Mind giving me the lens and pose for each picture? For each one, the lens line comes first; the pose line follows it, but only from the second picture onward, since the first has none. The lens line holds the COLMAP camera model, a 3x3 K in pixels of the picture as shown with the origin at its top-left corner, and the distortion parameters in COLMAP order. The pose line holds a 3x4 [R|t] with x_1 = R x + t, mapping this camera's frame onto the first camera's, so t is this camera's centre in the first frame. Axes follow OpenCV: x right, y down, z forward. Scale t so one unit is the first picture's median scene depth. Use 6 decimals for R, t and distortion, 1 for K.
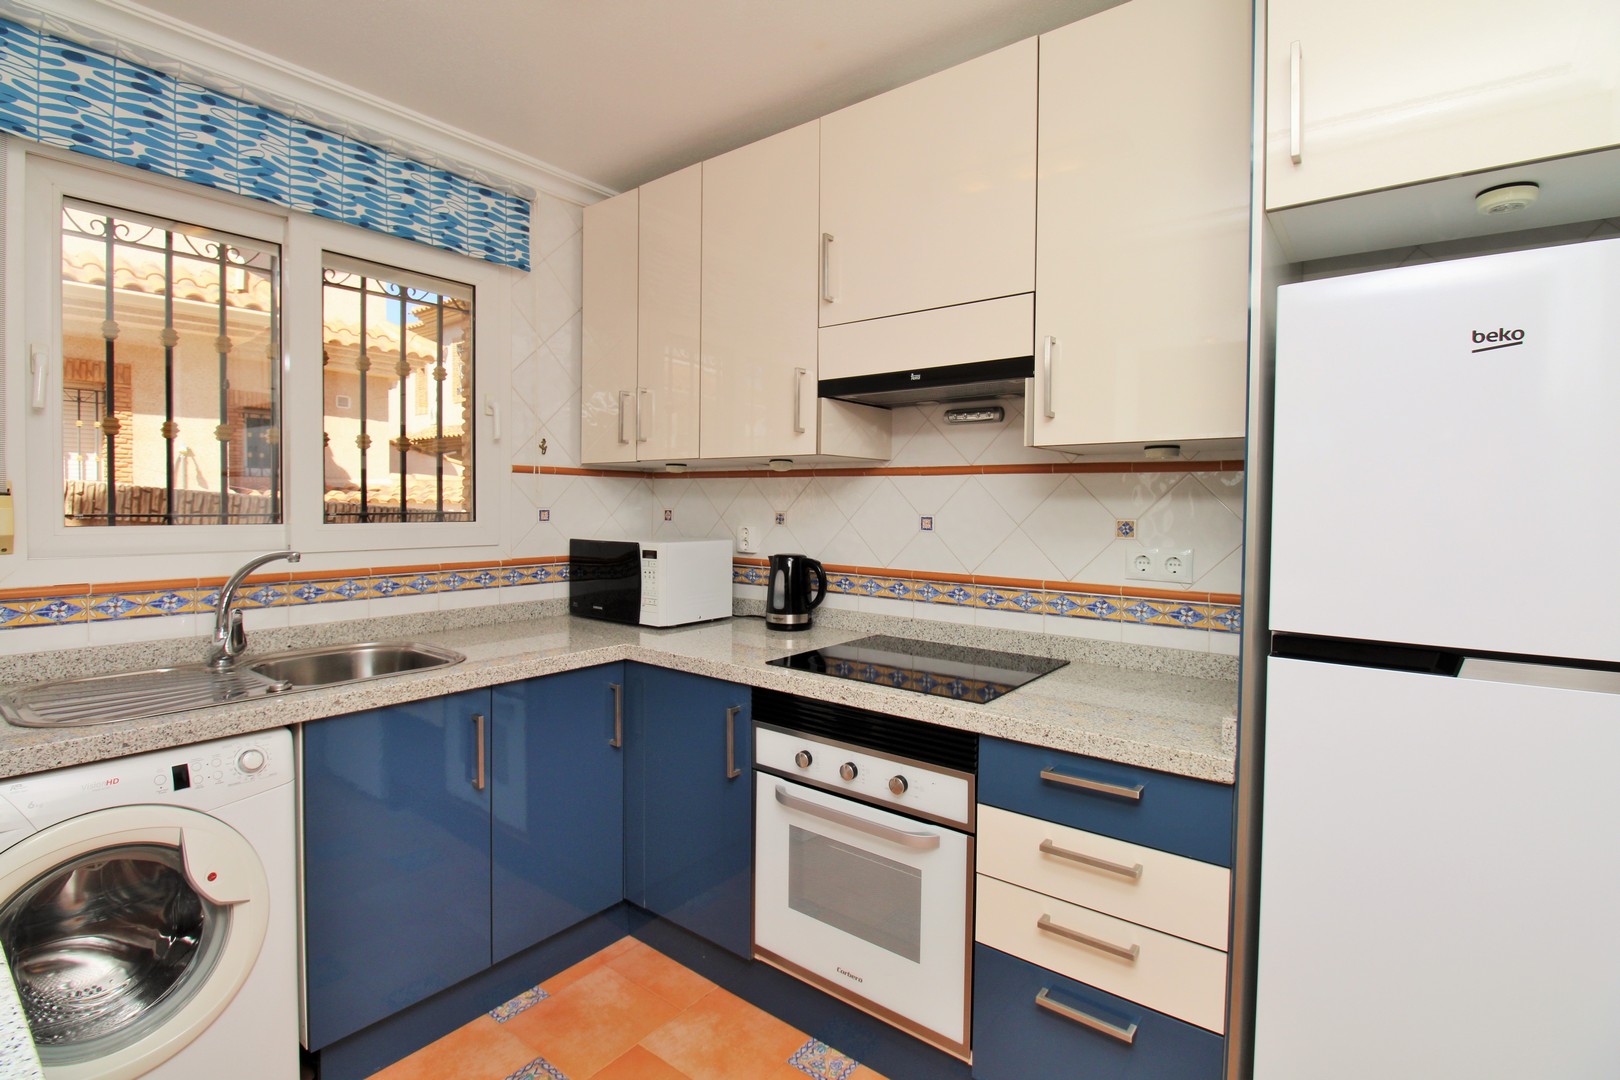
lens RADIAL K [[758.9, 0, 815.7], [0, 758.9, 524.4], [0, 0, 1]] dist [0.000467, -0.014225]
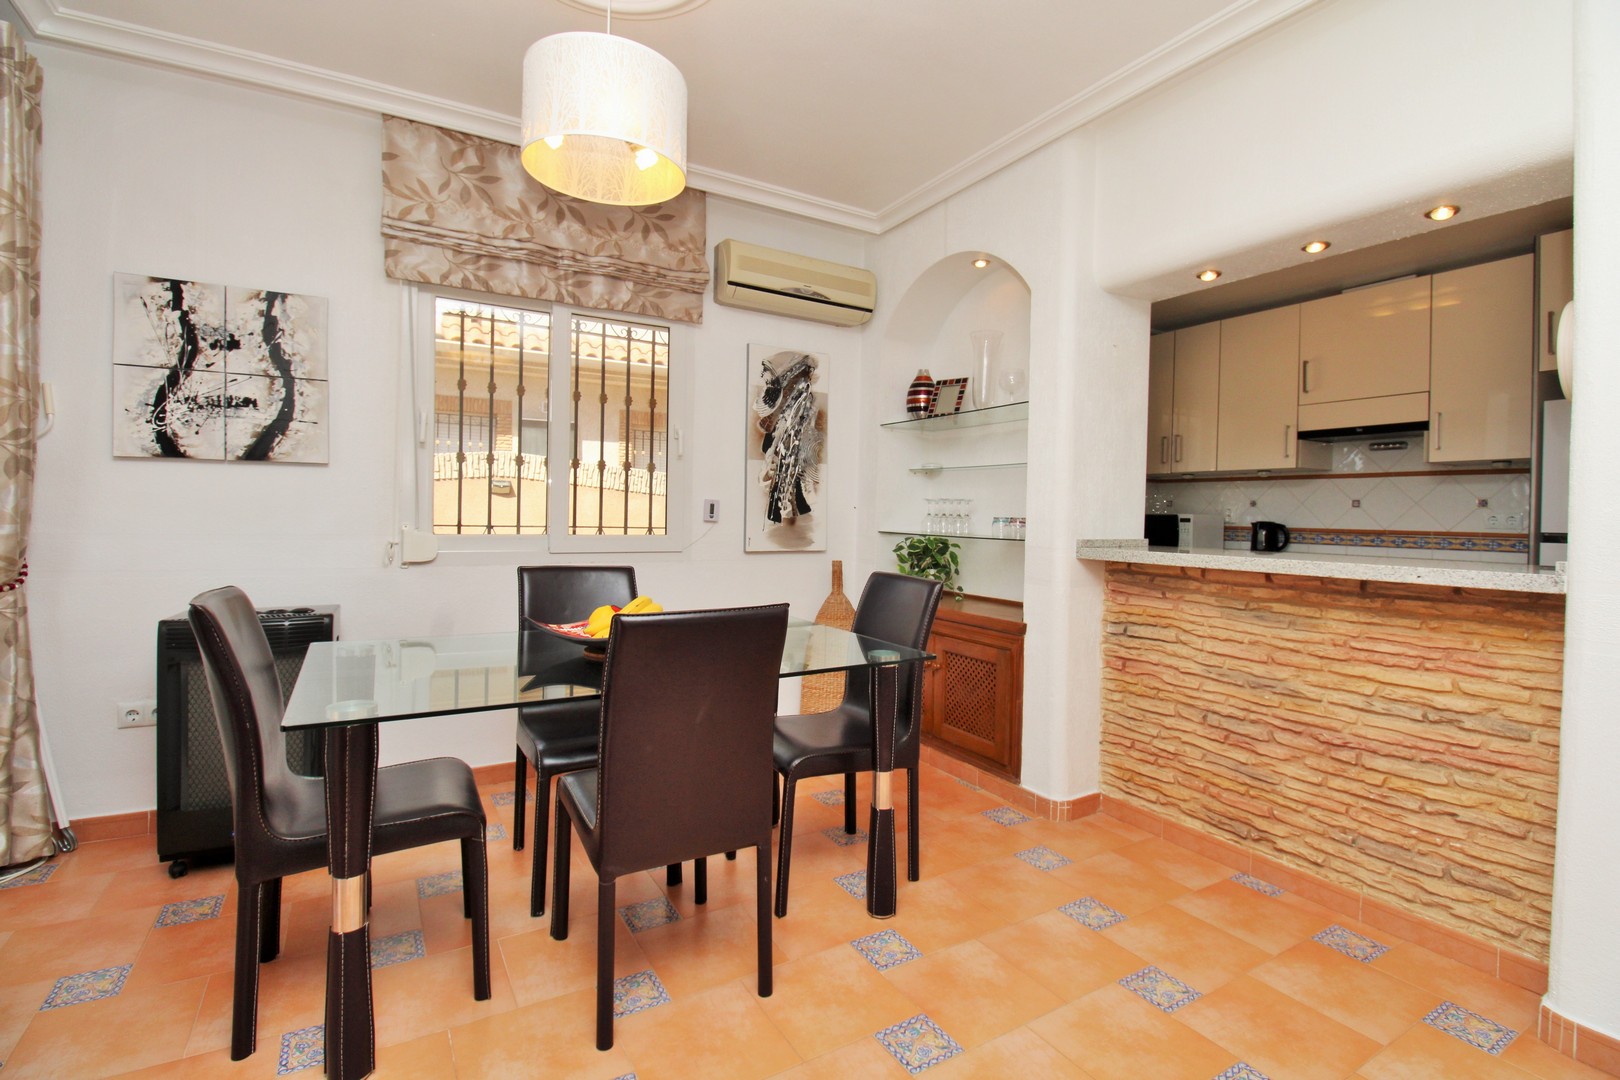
lens RADIAL K [[737.8, 0, 808.4], [0, 737.8, 530.3], [0, 0, 1]] dist [-0.002302, -0.015311]
pose [[0.924477, 0.014421, -0.380965, -0.460374], [-0.018620, 0.999800, -0.007338, 0.114830], [0.380783, 0.013878, 0.924560, -1.327177]]
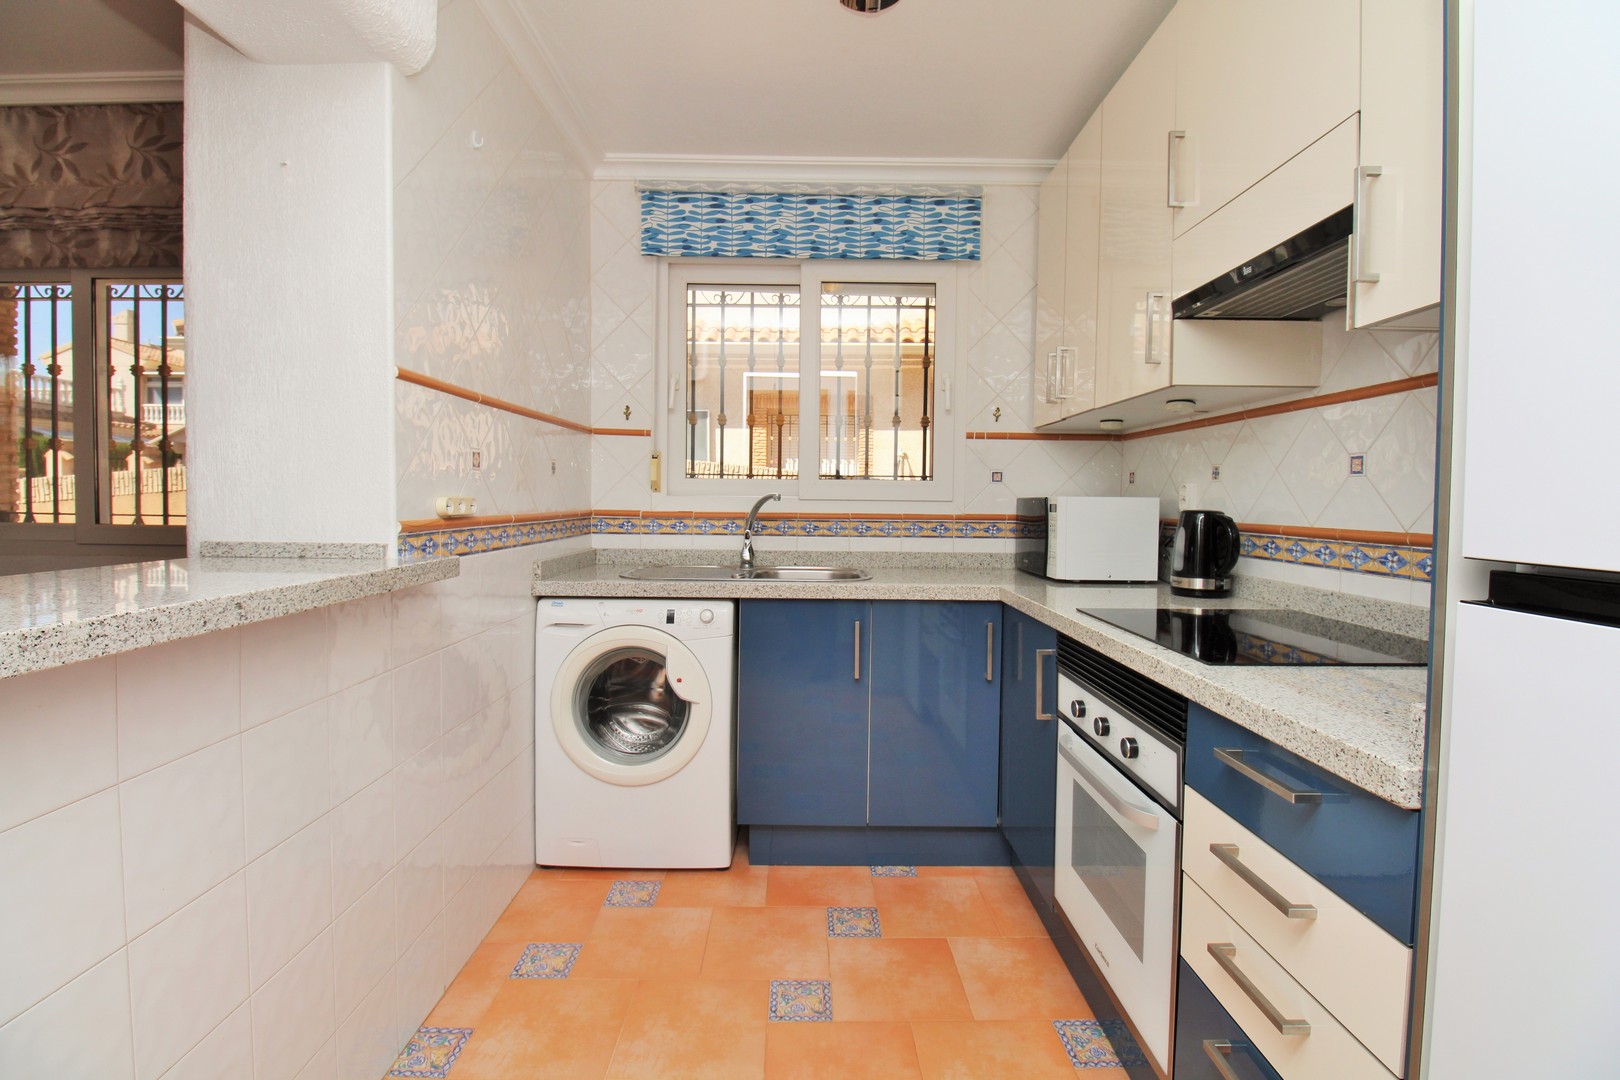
lens RADIAL K [[749.5, 0, 811.9], [0, 749.5, 523.6], [0, 0, 1]] dist [0.000989, -0.013754]
pose [[0.614587, 0.022438, -0.788530, 0.440153], [-0.027691, 0.999593, 0.006861, 0.073127], [0.788363, 0.017619, 0.614958, 0.147024]]
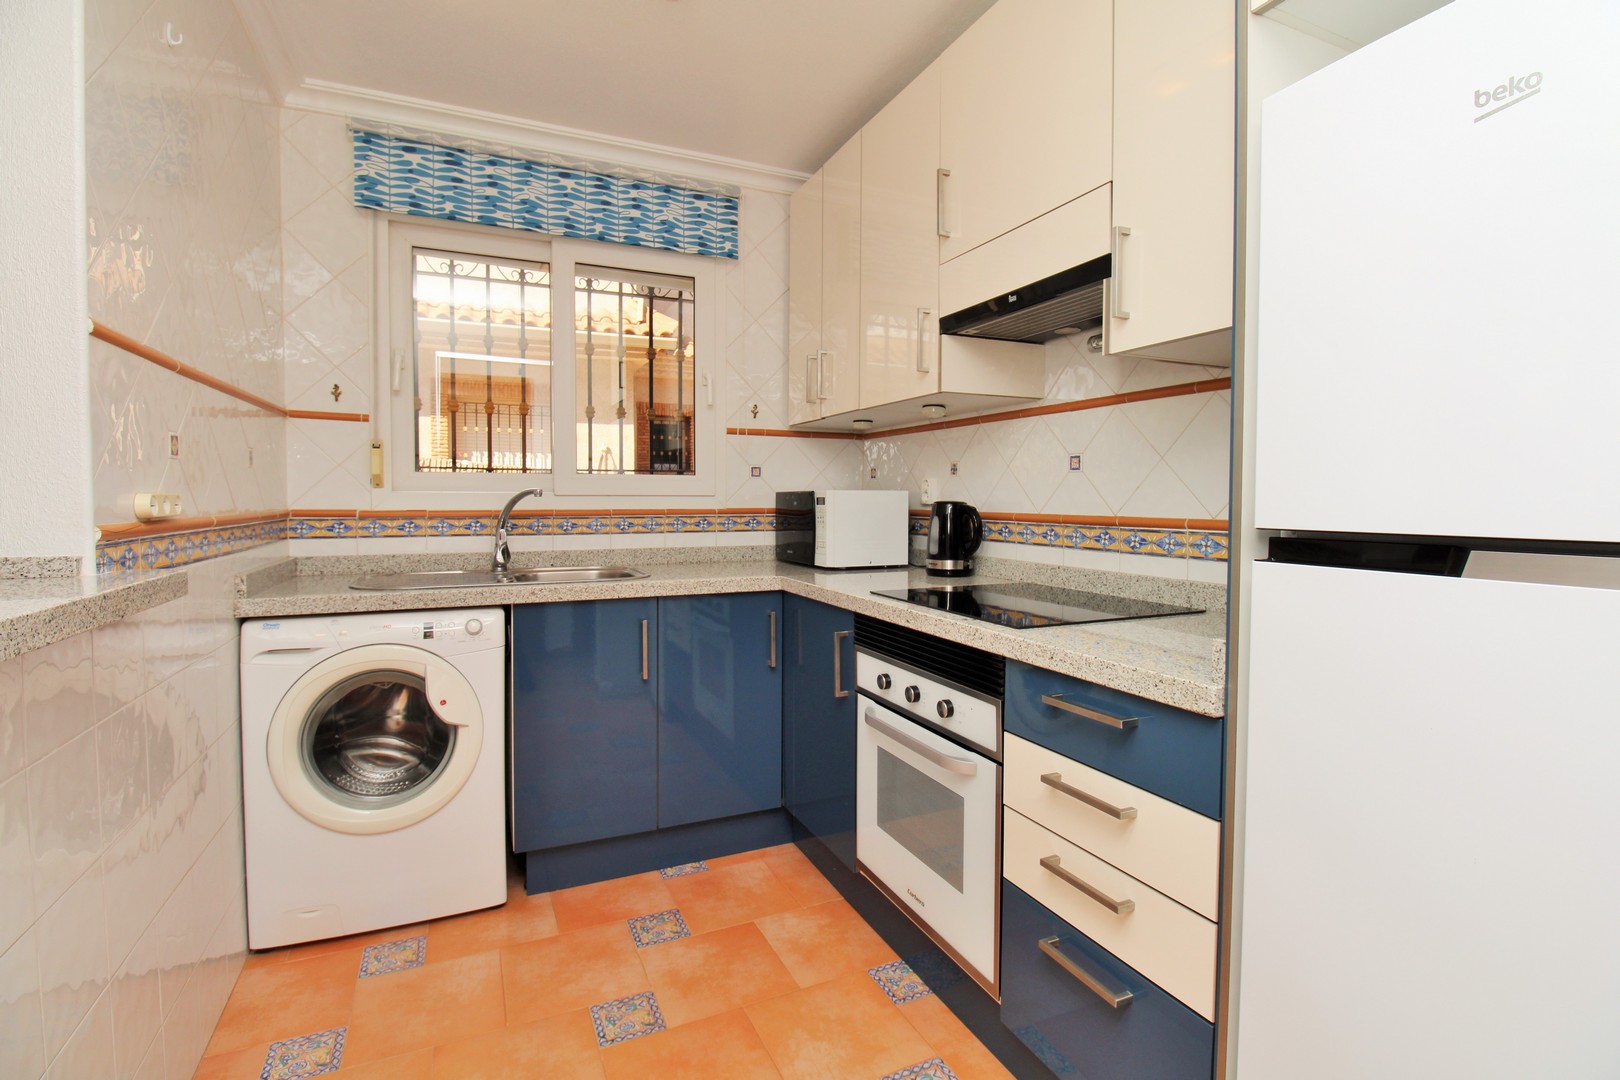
lens RADIAL K [[758.9, 0, 815.7], [0, 758.9, 524.4], [0, 0, 1]] dist [0.000467, -0.014225]
pose [[0.883448, 0.008261, -0.468457, 0.334159], [-0.007053, 0.999966, 0.004333, 0.079937], [0.468476, -0.000524, 0.883476, 0.039064]]
